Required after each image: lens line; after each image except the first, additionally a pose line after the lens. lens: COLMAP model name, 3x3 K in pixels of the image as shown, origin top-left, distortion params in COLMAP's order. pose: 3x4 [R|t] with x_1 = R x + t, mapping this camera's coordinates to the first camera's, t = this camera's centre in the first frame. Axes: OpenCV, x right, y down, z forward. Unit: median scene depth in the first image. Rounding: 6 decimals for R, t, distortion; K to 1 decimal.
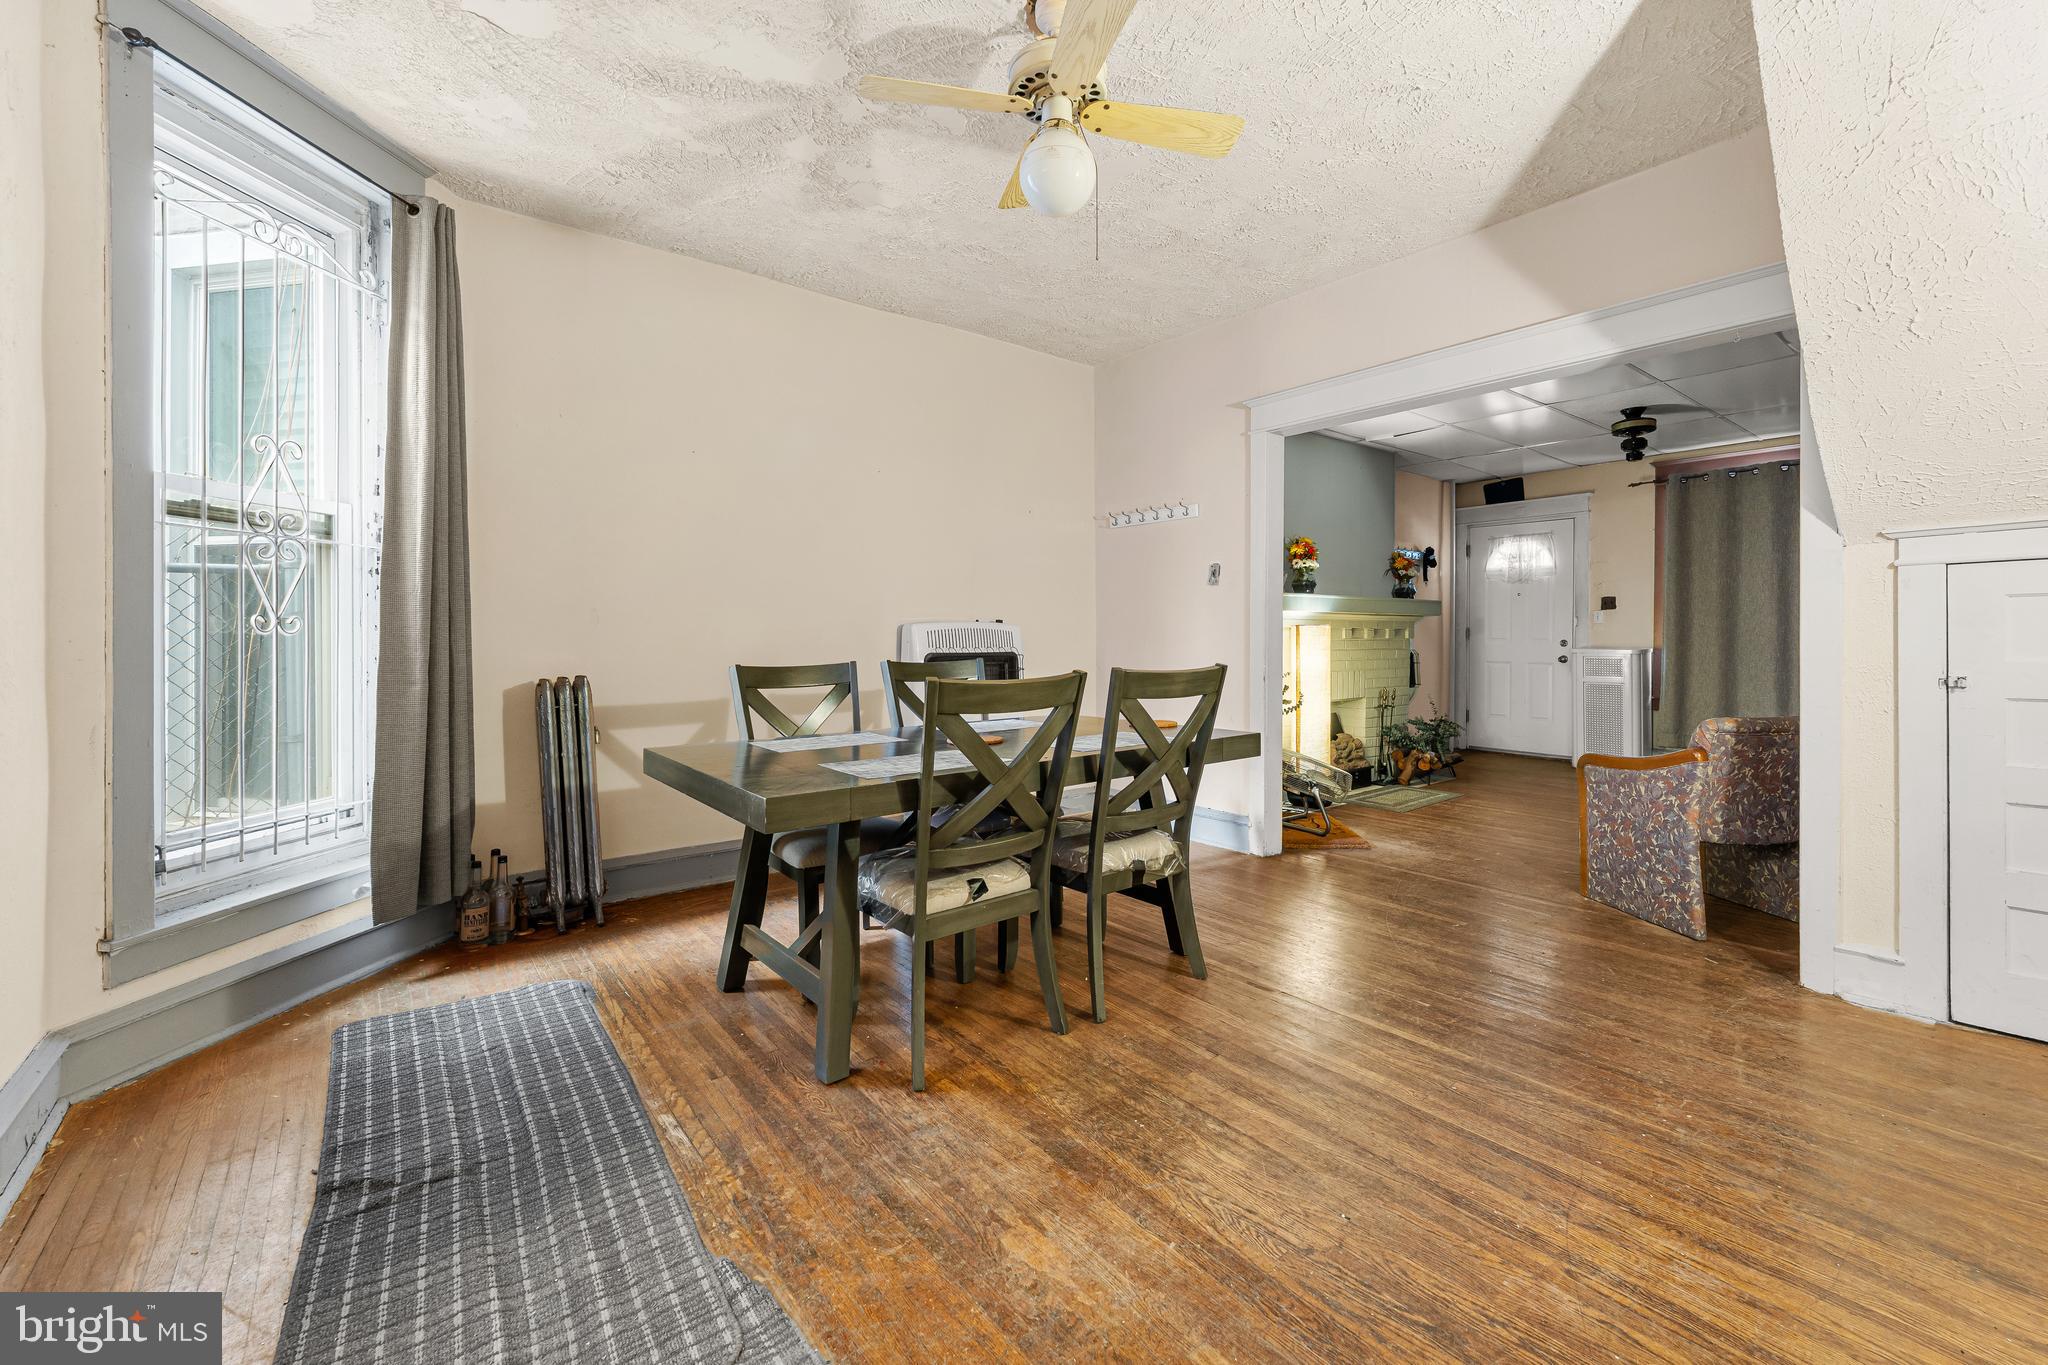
lens RADIAL K [[833.9, 0, 1047.8], [0, 833.9, 635.9], [0, 0, 1]] dist [0.000665, -0.000583]
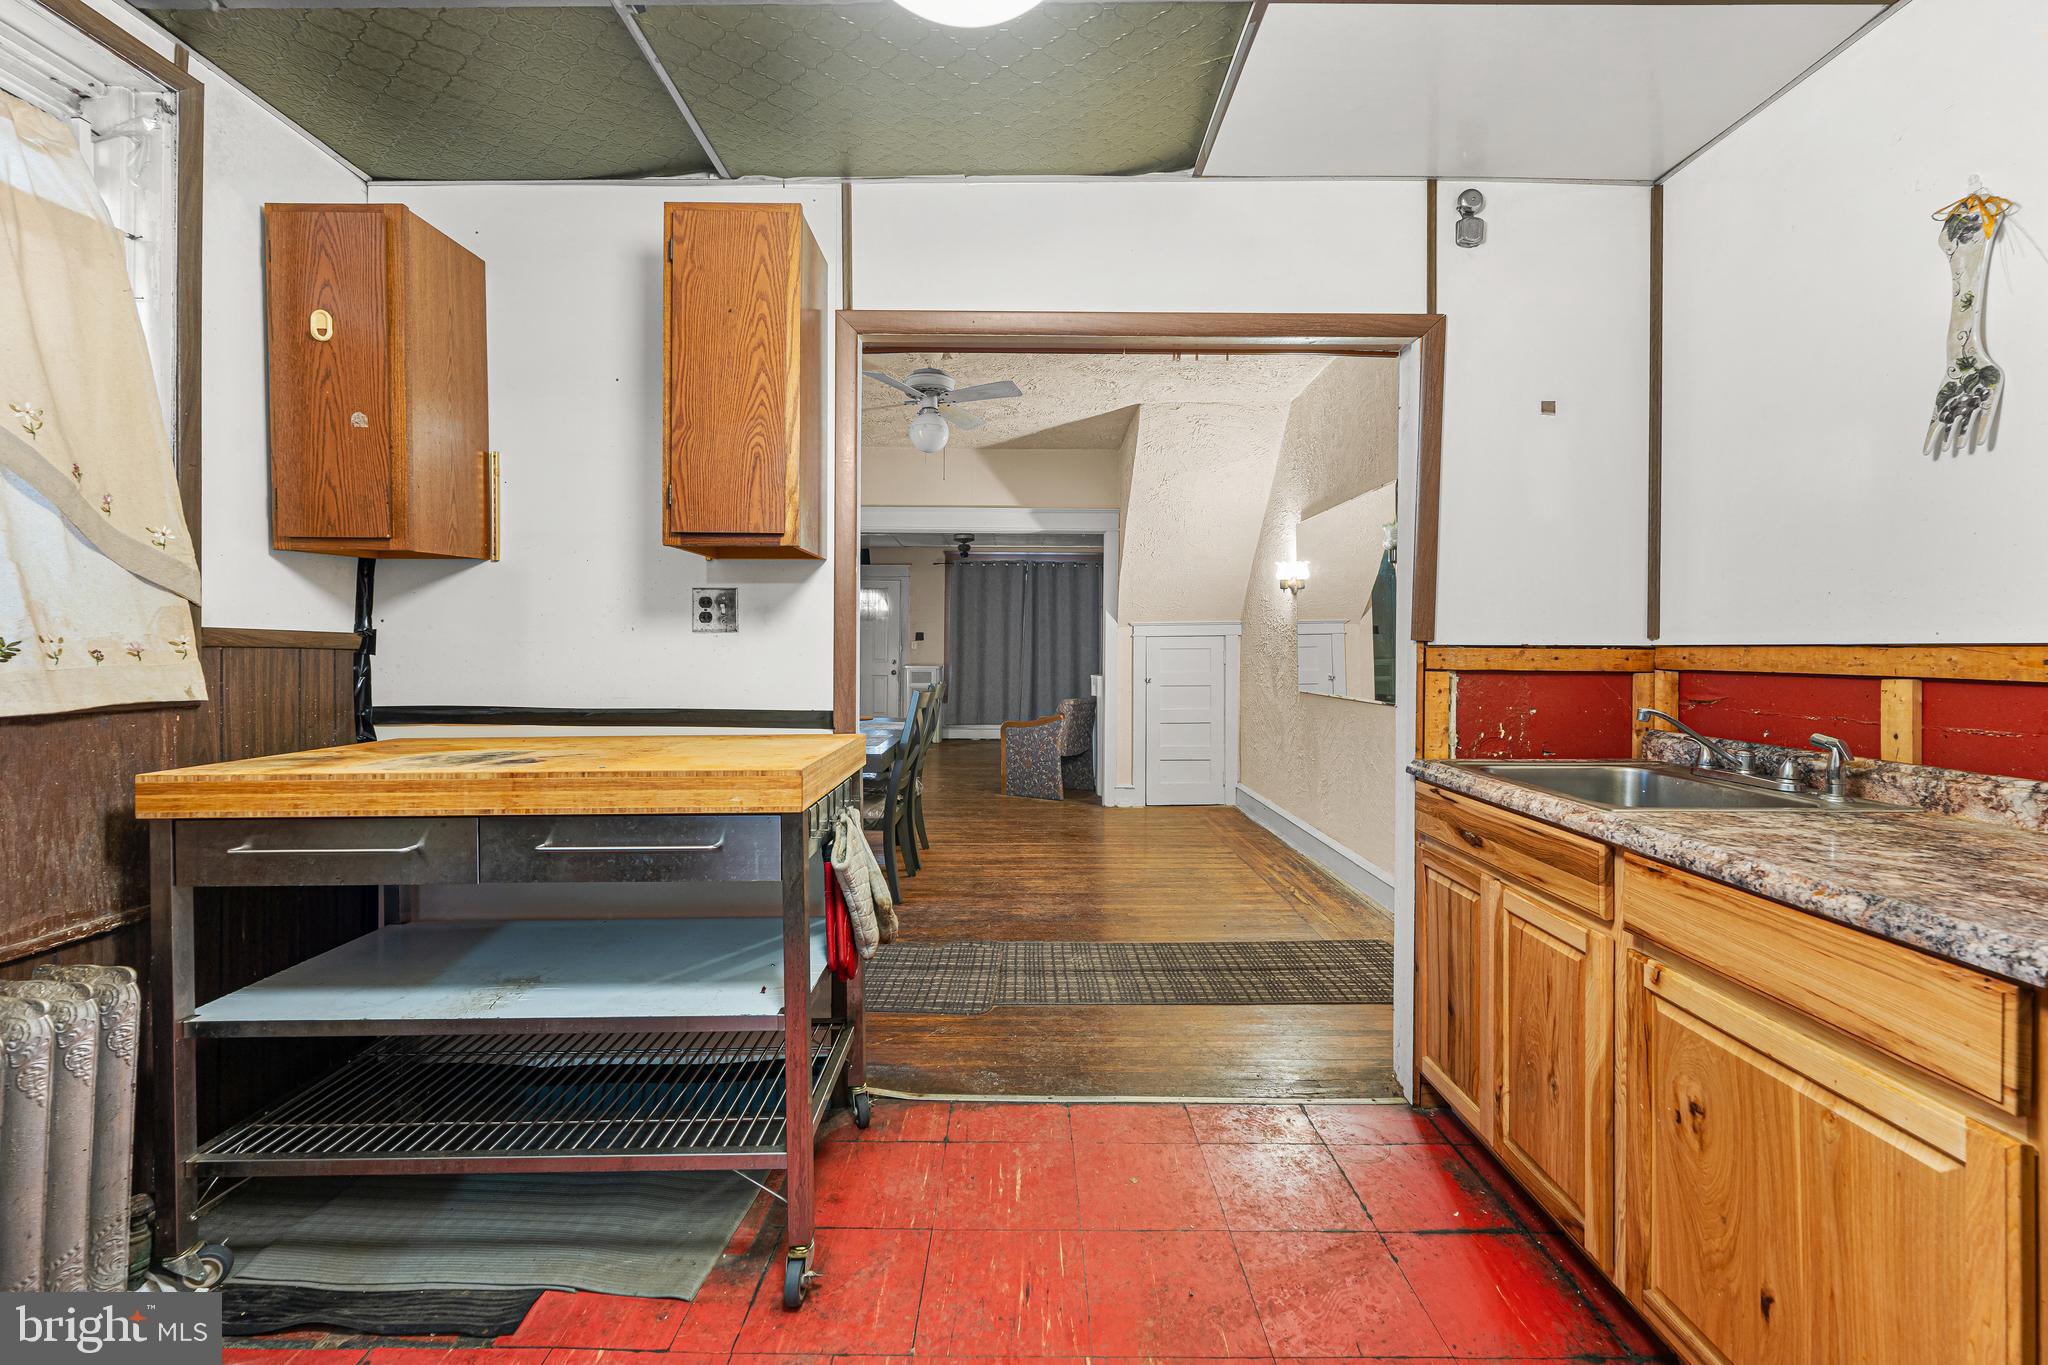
lens RADIAL K [[833.9, 0, 1020.0], [0, 833.9, 648.6], [0, 0, 1]] dist [0.000665, -0.000583]
pose [[0.623906, 0.004248, 0.781488, -1.121772], [-0.003574, 0.999990, -0.002583, -0.033415], [-0.781491, -0.001182, 0.623915, -0.318338]]
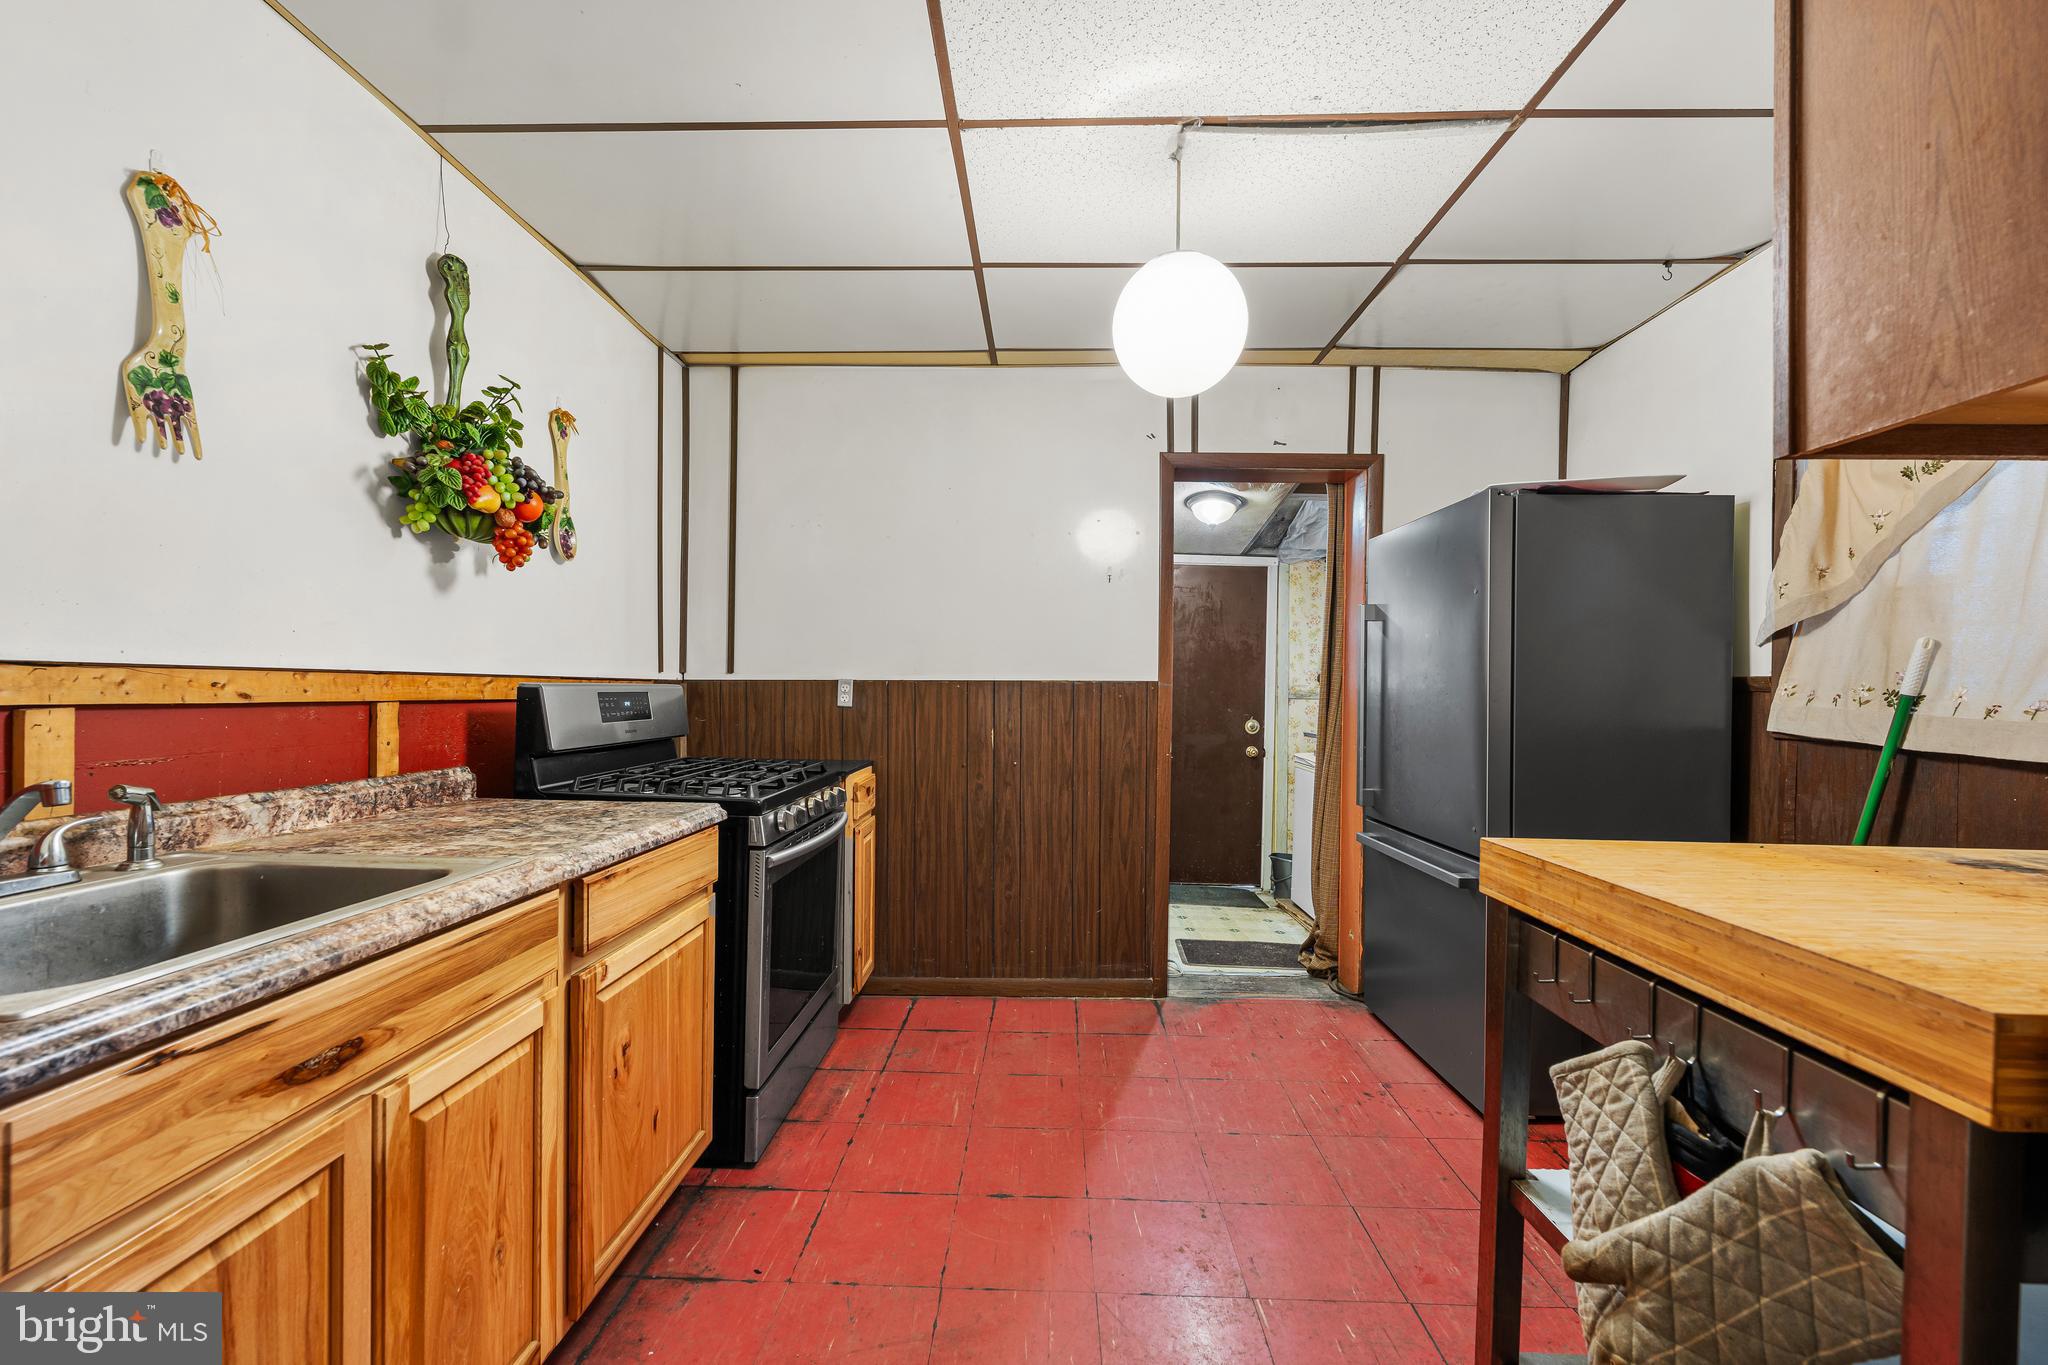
lens RADIAL K [[833.9, 0, 1021.9], [0, 833.9, 690.3], [0, 0, 1]] dist [0.000665, -0.000583]
pose [[-0.640293, -0.004607, -0.768117, -0.274086], [-0.008908, 0.999959, 0.001429, -0.030406], [0.768079, 0.007757, -0.640308, 0.241734]]
